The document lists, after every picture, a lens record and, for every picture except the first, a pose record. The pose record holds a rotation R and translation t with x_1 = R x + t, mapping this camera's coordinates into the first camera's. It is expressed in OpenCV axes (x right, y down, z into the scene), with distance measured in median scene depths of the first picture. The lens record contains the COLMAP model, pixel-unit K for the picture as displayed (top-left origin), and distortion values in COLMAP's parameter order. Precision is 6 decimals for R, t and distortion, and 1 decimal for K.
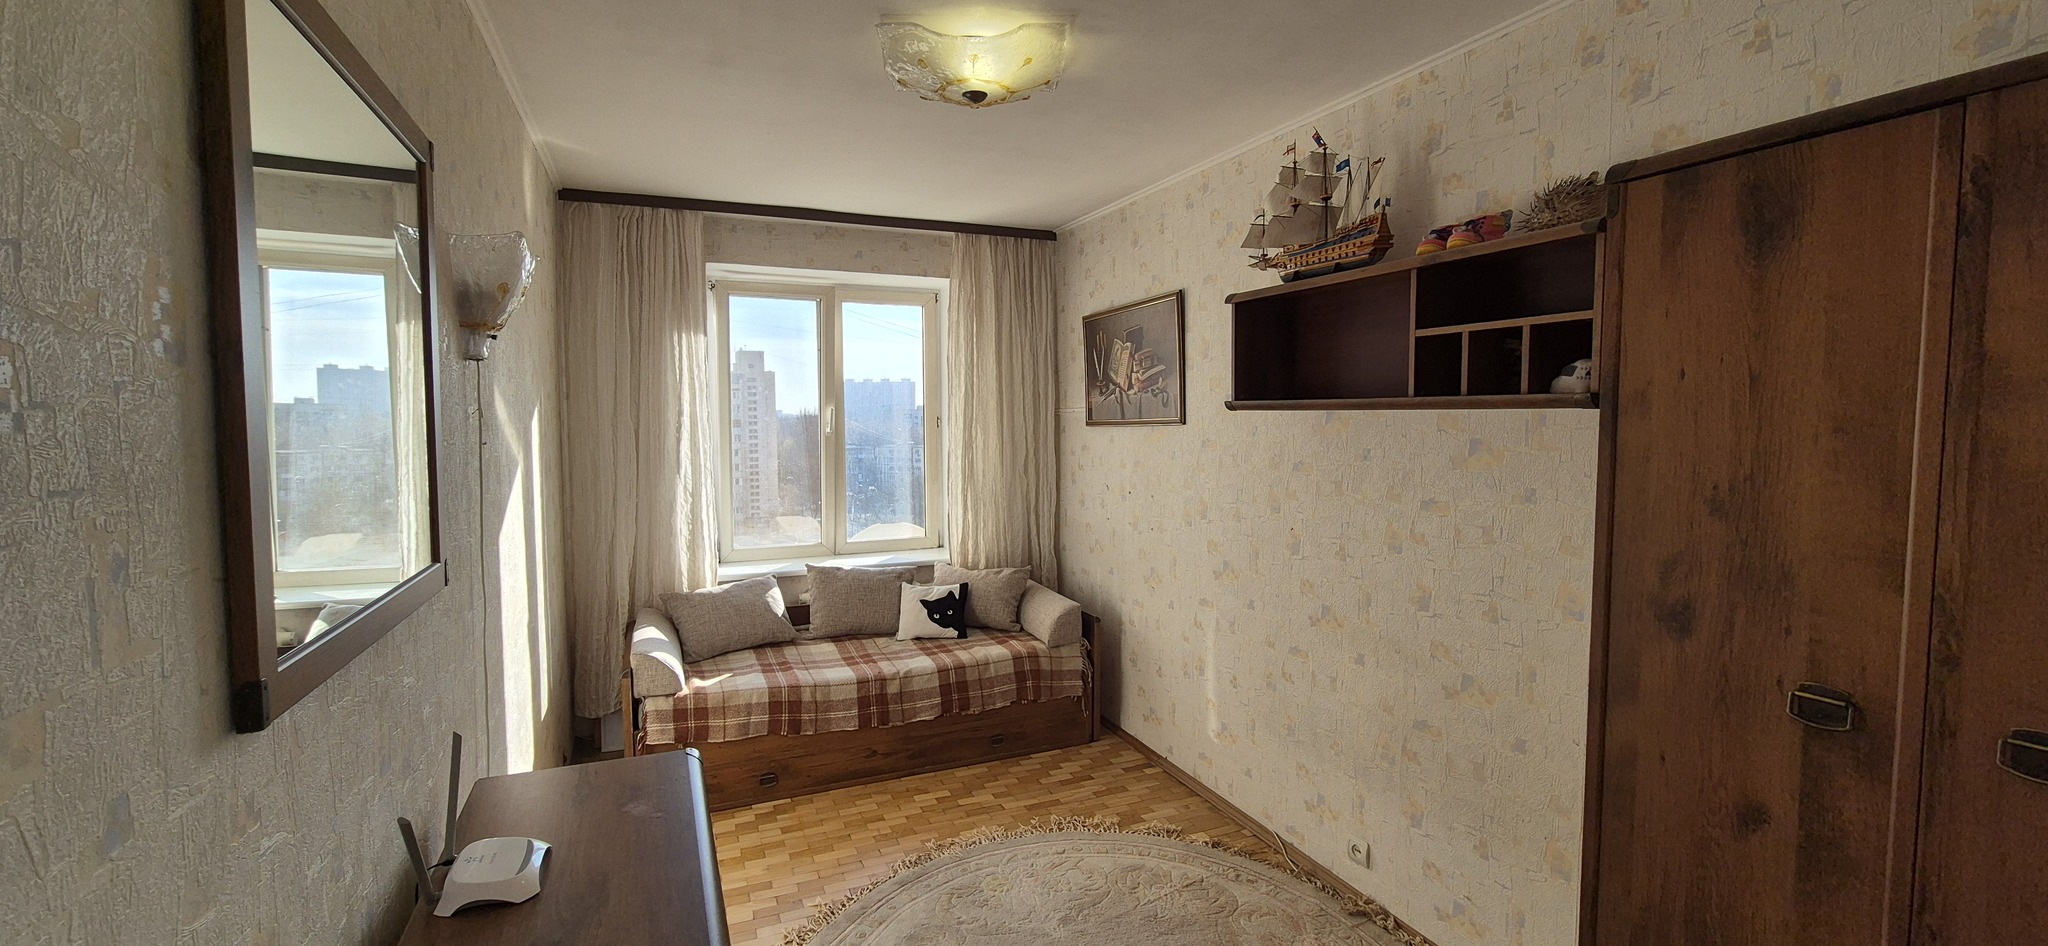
lens RADIAL K [[840.9, 0, 1010.7], [0, 840.9, 470.2], [0, 0, 1]] dist [-0.000387, 0.001163]
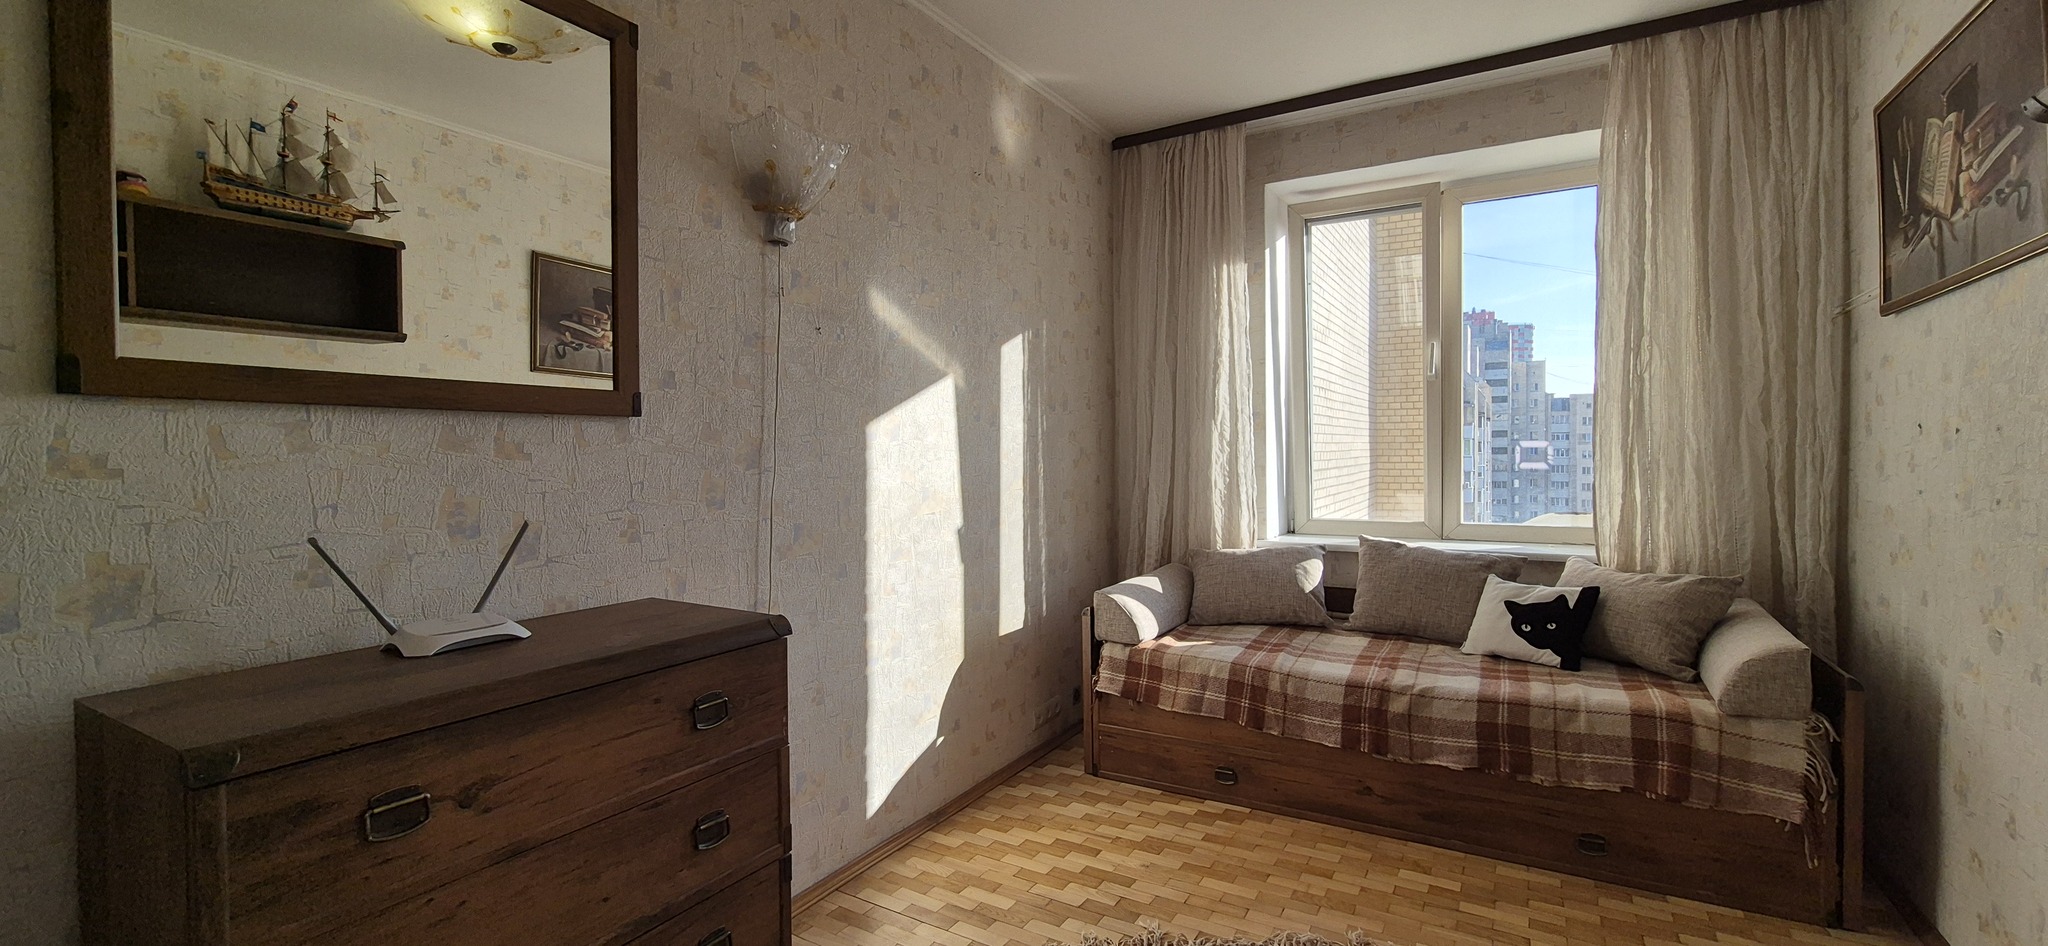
lens RADIAL K [[840.9, 0, 1018.4], [0, 840.9, 465.8], [0, 0, 1]] dist [-0.000387, 0.001163]
pose [[0.590179, 0.013715, -0.807156, 0.217110], [-0.045532, 0.998830, -0.016320, 0.080150], [0.805987, 0.046383, 0.590113, 0.303601]]
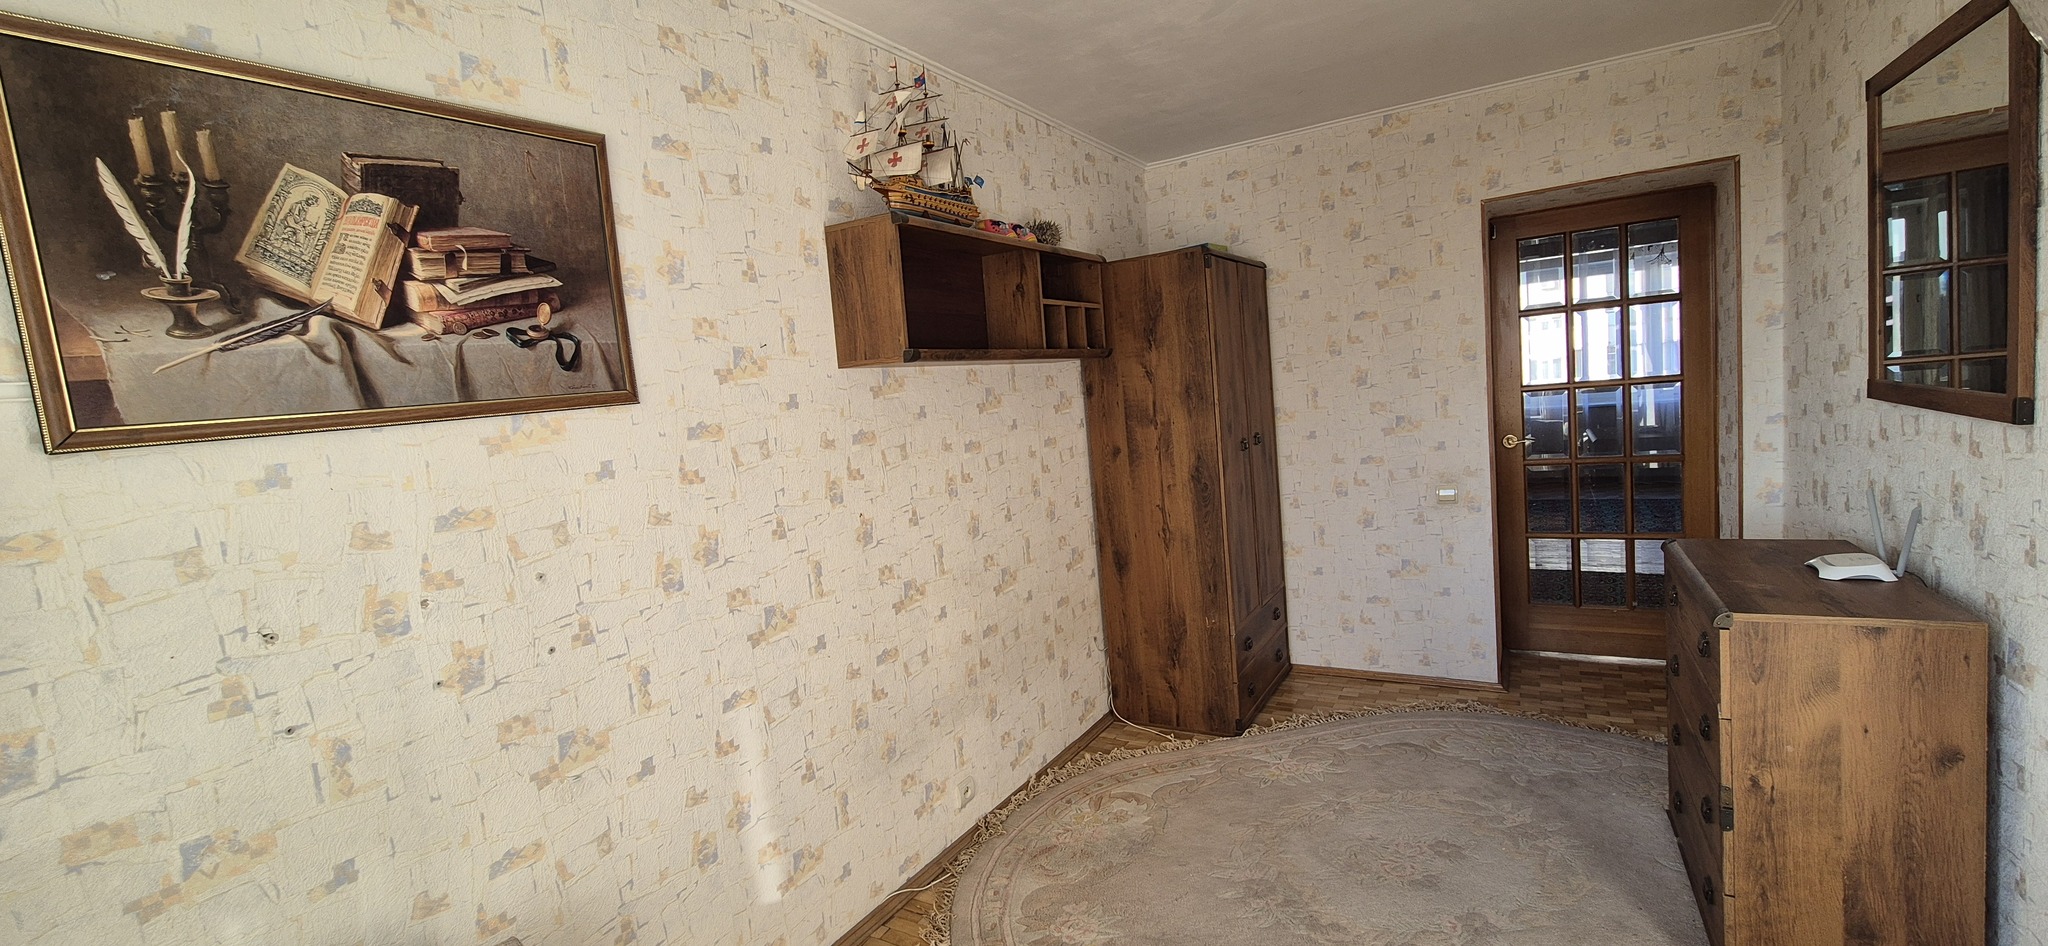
lens RADIAL K [[840.9, 0, 1013.0], [0, 840.9, 466.5], [0, 0, 1]] dist [-0.000387, 0.001163]
pose [[-0.577746, -0.020203, 0.815966, -0.317214], [0.140644, 0.982276, 0.123905, -0.043377], [-0.804008, 0.186346, -0.564665, 1.013226]]
